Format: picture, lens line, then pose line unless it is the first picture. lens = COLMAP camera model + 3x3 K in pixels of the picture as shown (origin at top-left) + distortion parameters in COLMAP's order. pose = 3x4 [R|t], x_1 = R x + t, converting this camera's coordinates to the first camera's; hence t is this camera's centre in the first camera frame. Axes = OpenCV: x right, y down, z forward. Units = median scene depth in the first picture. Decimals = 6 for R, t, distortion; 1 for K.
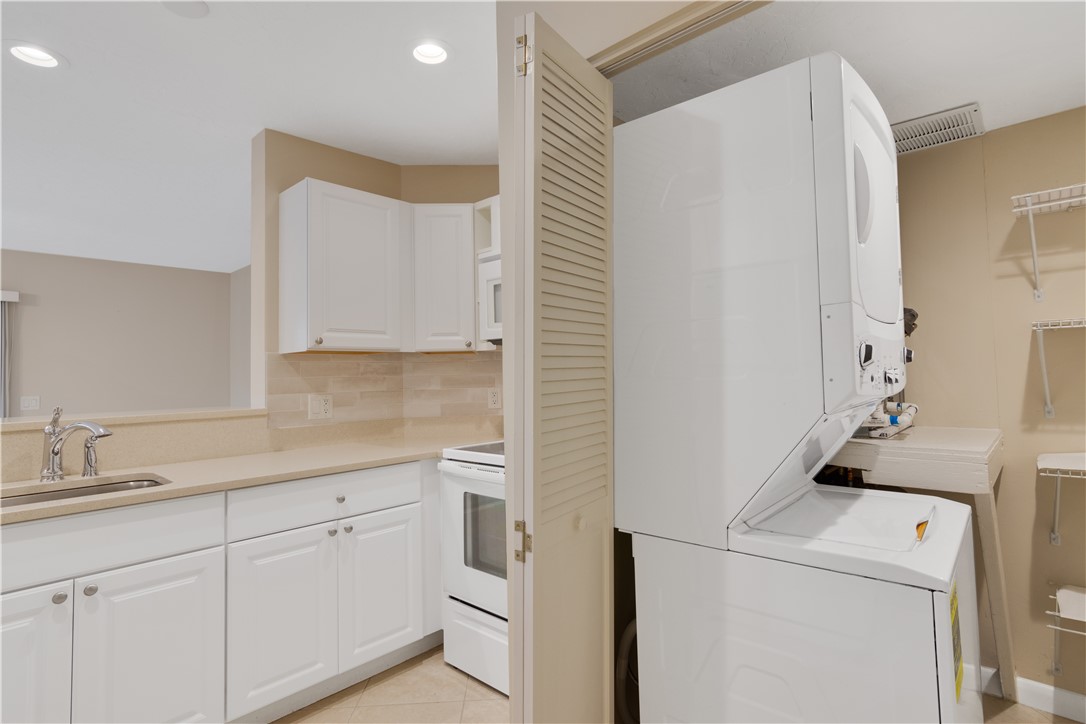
lens RADIAL K [[545.0, 0, 558.5], [0, 545.0, 351.0], [0, 0, 1]] dist [0.002710, 0.001432]
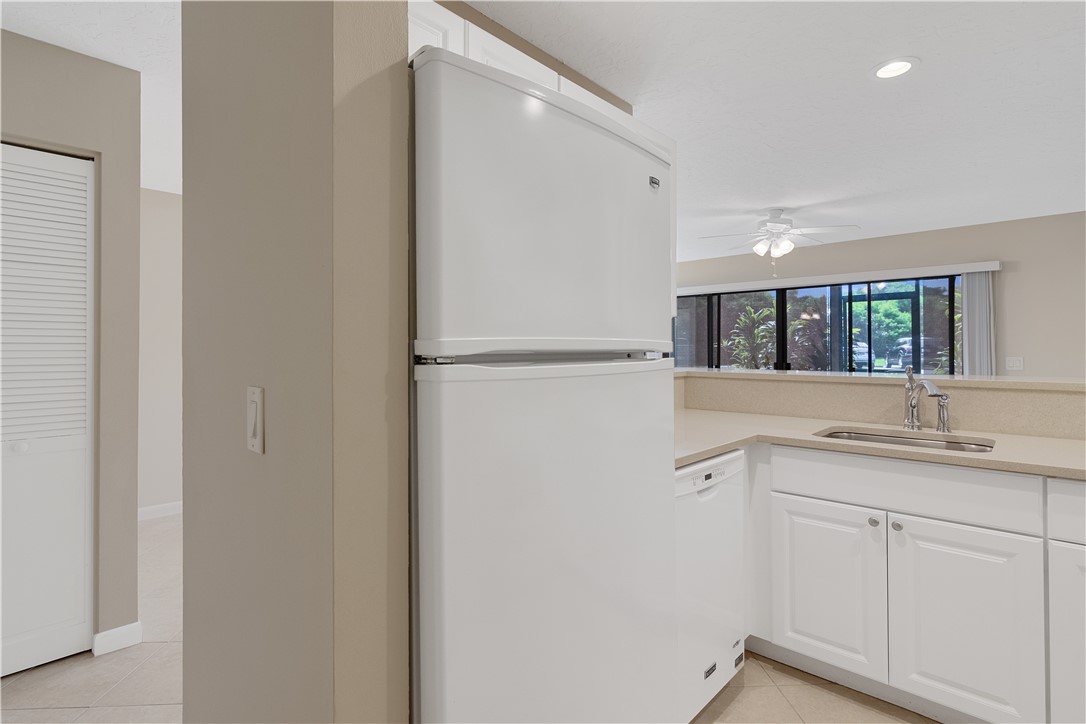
lens RADIAL K [[545.0, 0, 558.5], [0, 545.0, 351.0], [0, 0, 1]] dist [0.002710, 0.001432]
pose [[-0.018374, 0.026514, -0.999480, 0.250480], [0.046946, 0.998569, 0.025627, 0.004023], [0.998728, -0.046450, -0.019592, 0.271863]]
